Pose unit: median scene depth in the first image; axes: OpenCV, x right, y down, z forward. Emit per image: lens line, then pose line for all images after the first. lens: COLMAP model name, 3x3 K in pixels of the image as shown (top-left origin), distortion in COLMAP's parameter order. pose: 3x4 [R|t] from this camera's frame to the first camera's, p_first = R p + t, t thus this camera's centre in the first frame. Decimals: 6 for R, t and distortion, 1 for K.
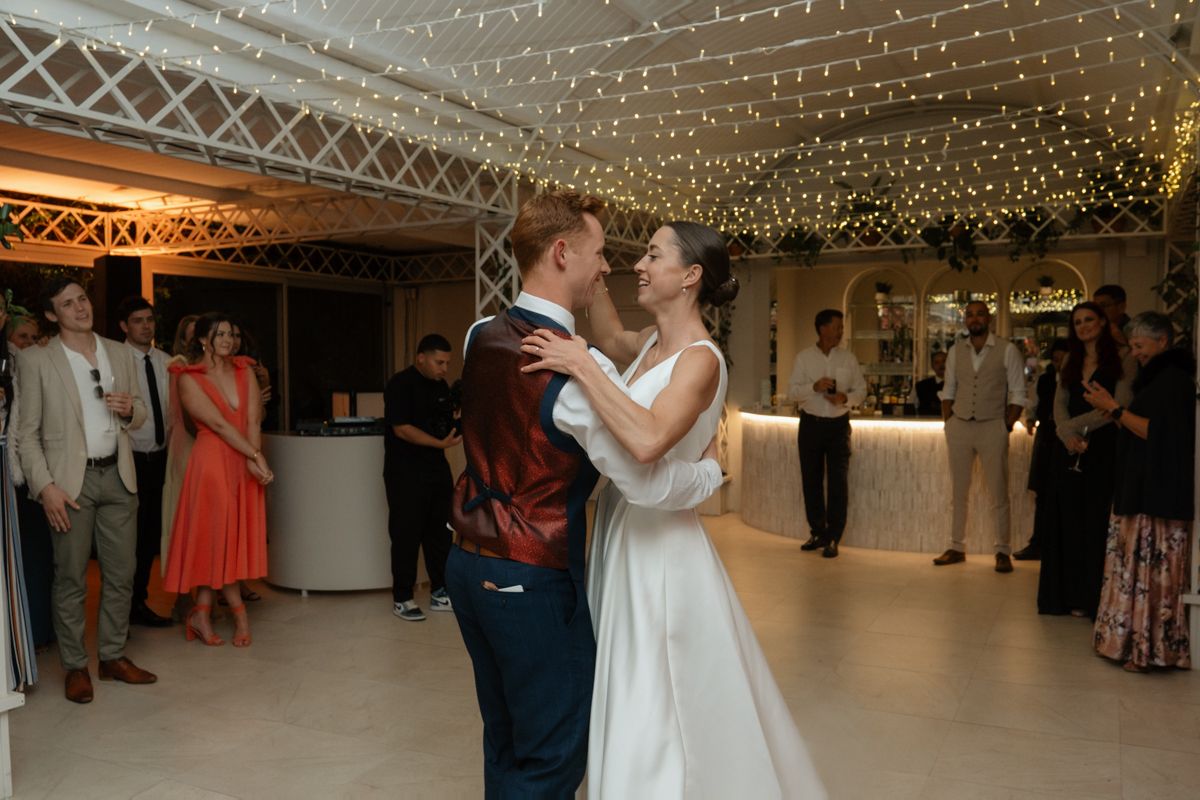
lens RADIAL K [[1021.1, 0, 586.7], [0, 1021.1, 409.4], [0, 0, 1]] dist [-0.007685, 0.010186]
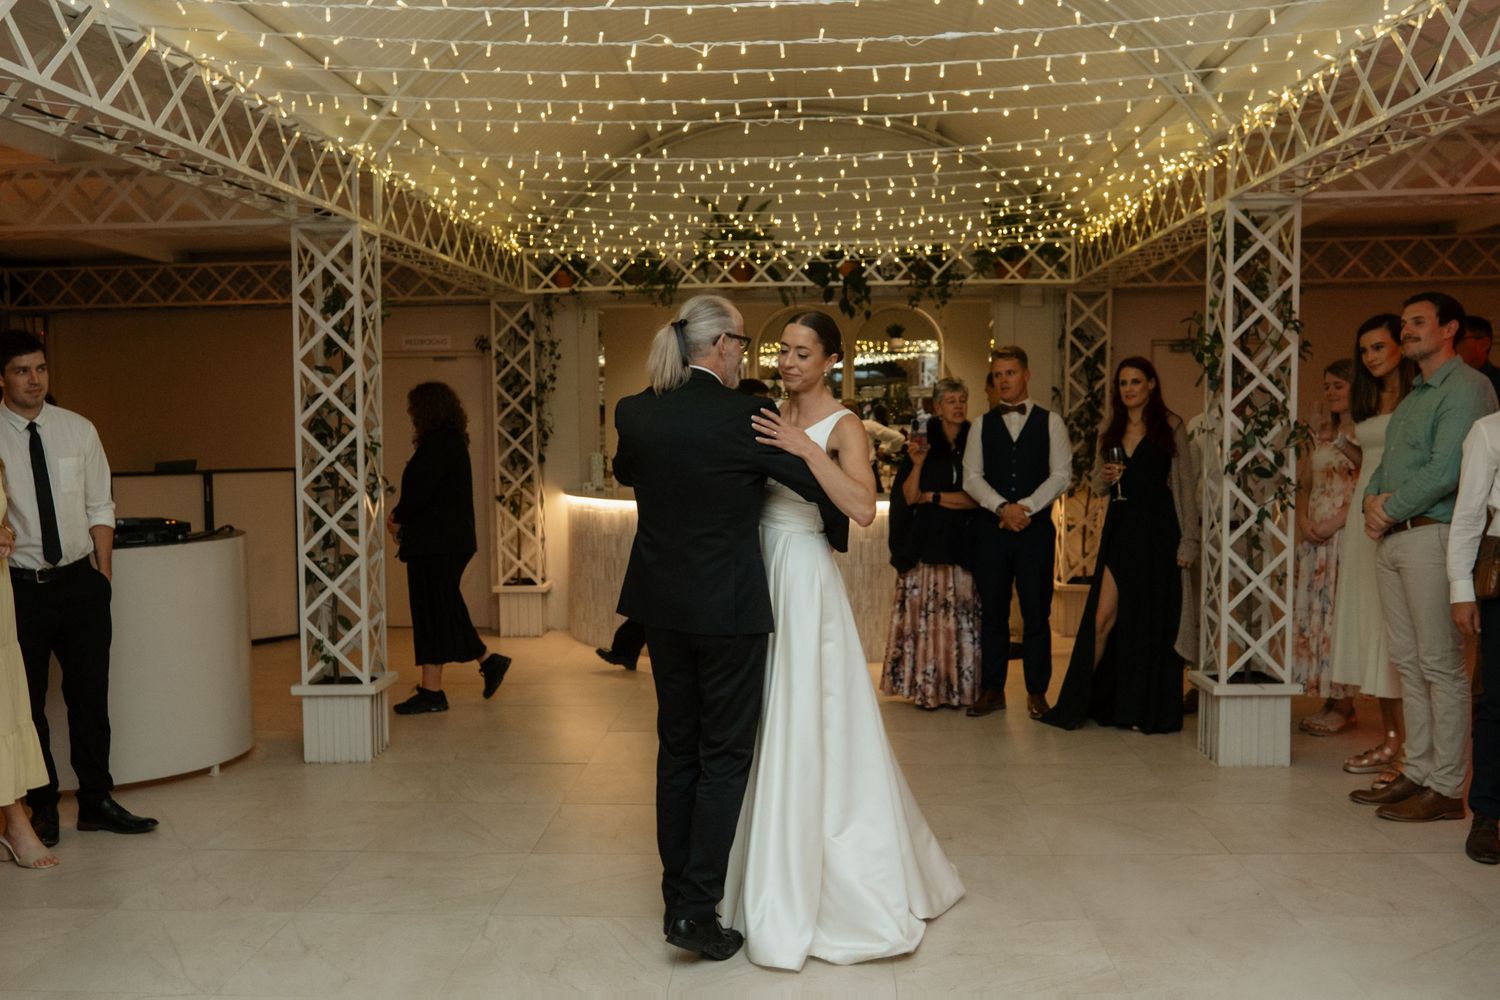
lens RADIAL K [[1367.2, 0, 744.0], [0, 1367.2, 508.5], [0, 0, 1]] dist [-0.010750, -0.005982]
pose [[0.911571, -0.027967, 0.410189, -0.190513], [0.022316, 0.999579, 0.018560, -0.005529], [-0.410536, -0.007765, 0.911811, 0.041625]]
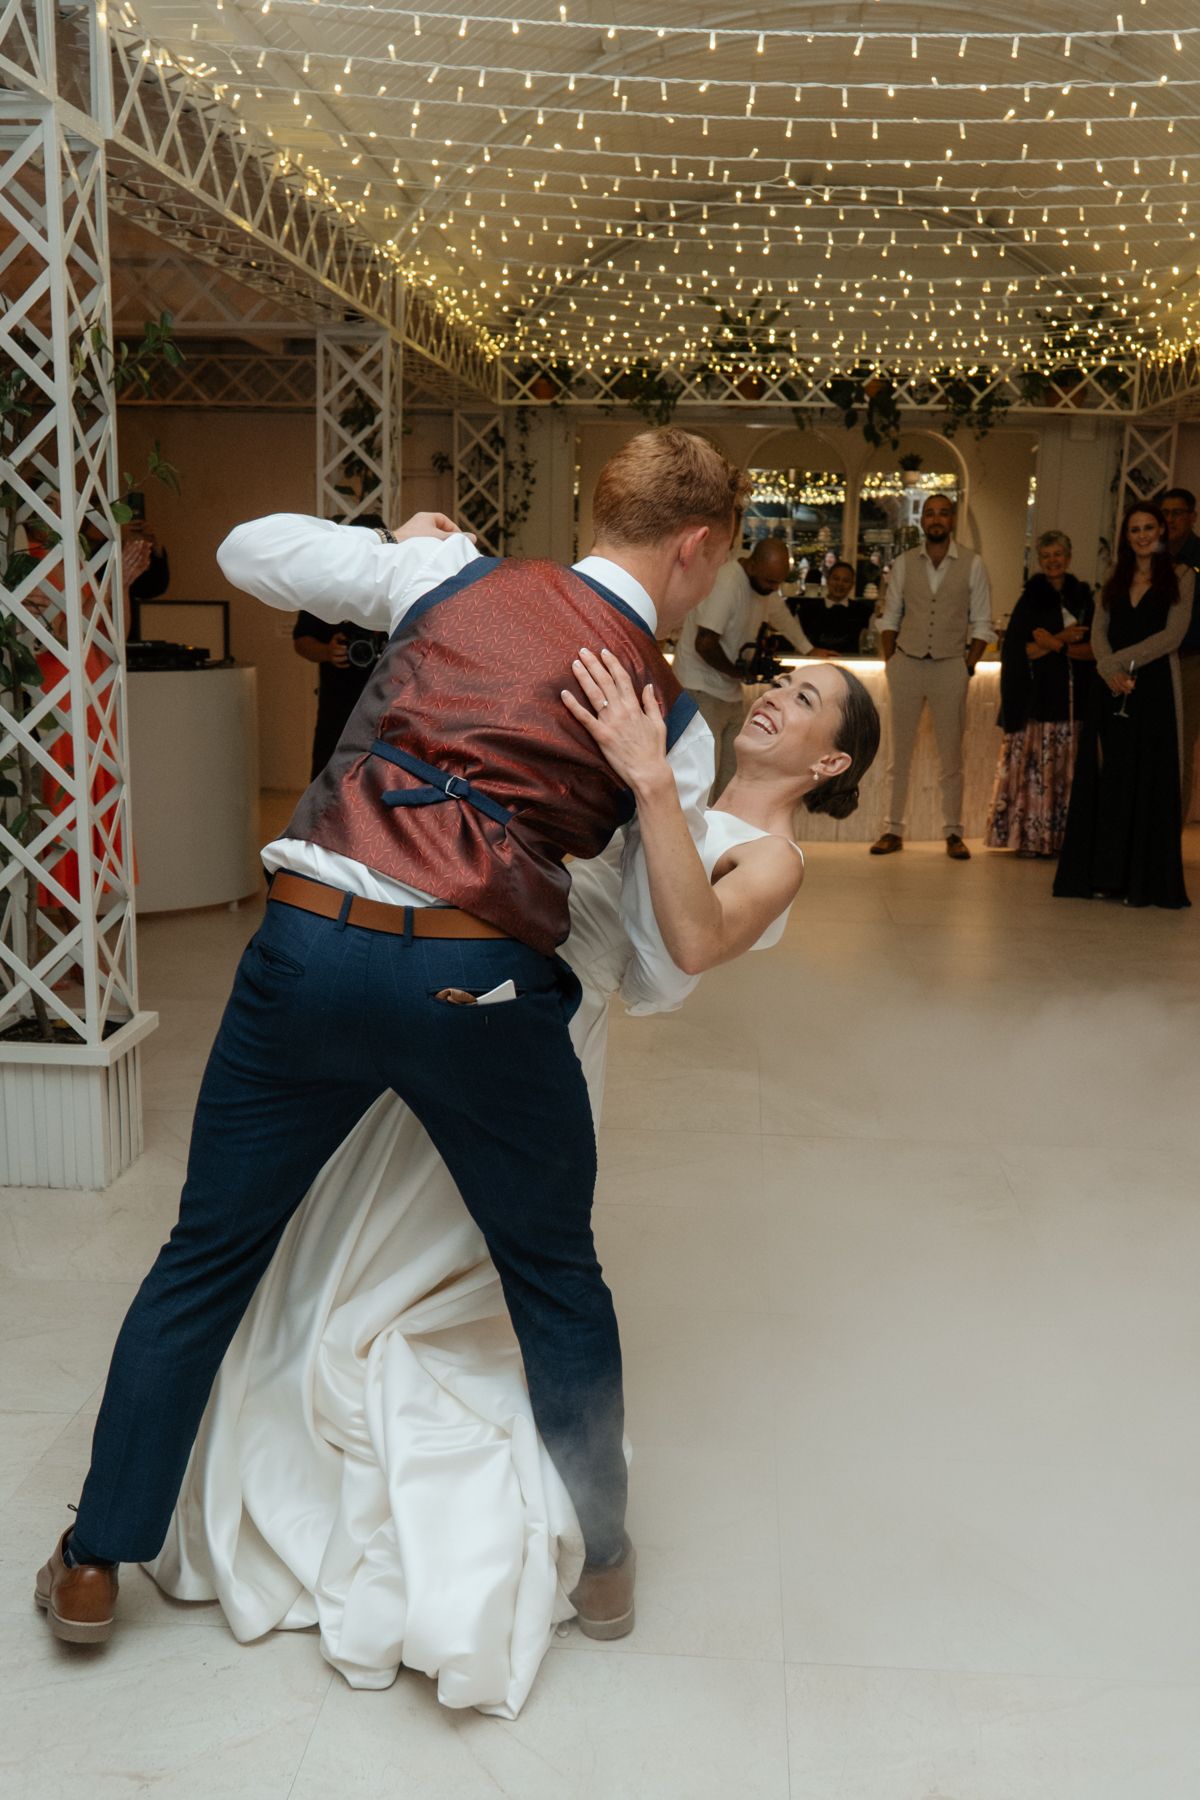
lens RADIAL K [[1829.7, 0, 631.5], [0, 1829.7, 985.2], [0, 0, 1]] dist [-0.006173, 0.002109]
pose [[0.913530, -0.060392, 0.402264, -0.371489], [-0.012487, 0.984288, 0.176127, 0.012669], [-0.406580, -0.165920, 0.898422, -0.154852]]
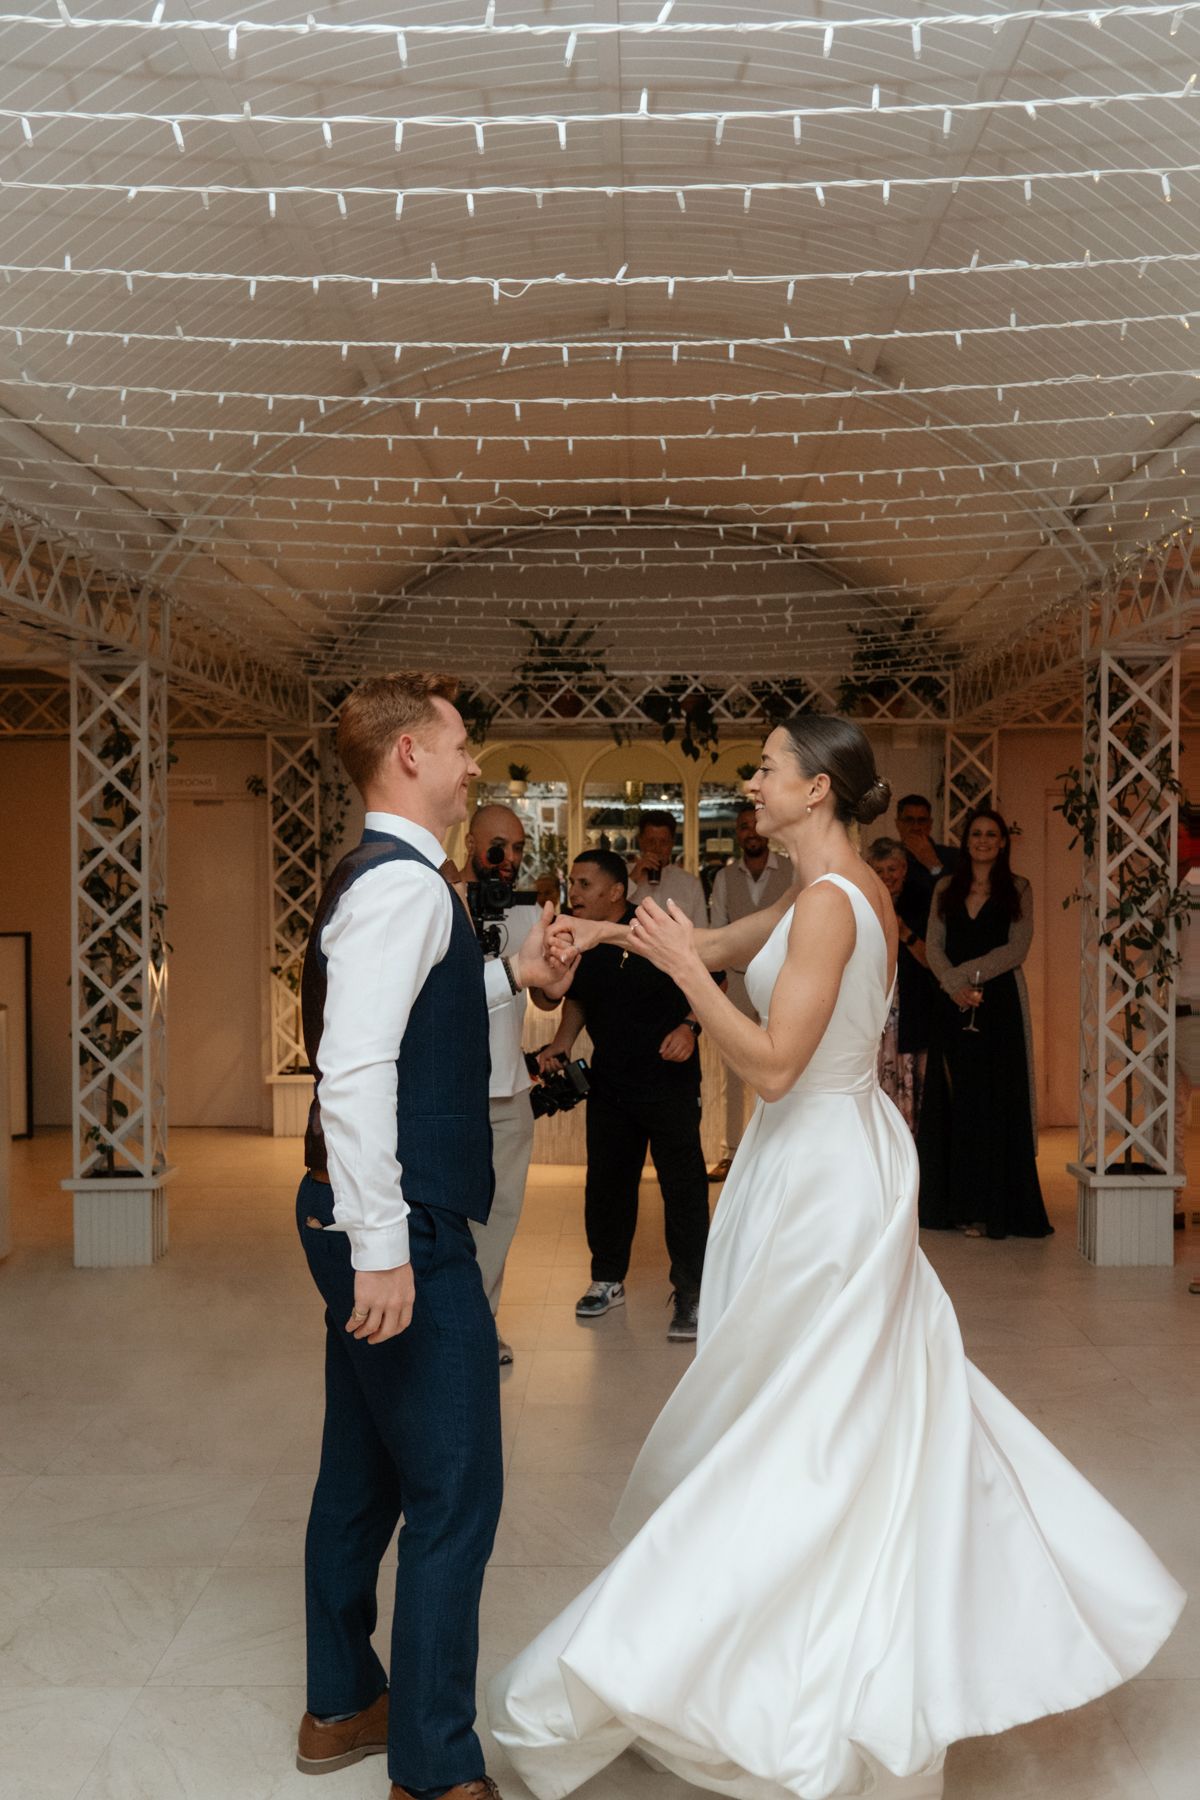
lens RADIAL K [[1822.3, 0, 642.8], [0, 1822.3, 930.0], [0, 0, 1]] dist [0.001409, 0.005013]
pose [[0.889734, -0.008989, 0.456392, -0.271661], [0.016952, 0.999767, -0.013357, -0.003799], [-0.456165, 0.019621, 0.889679, -0.104291]]
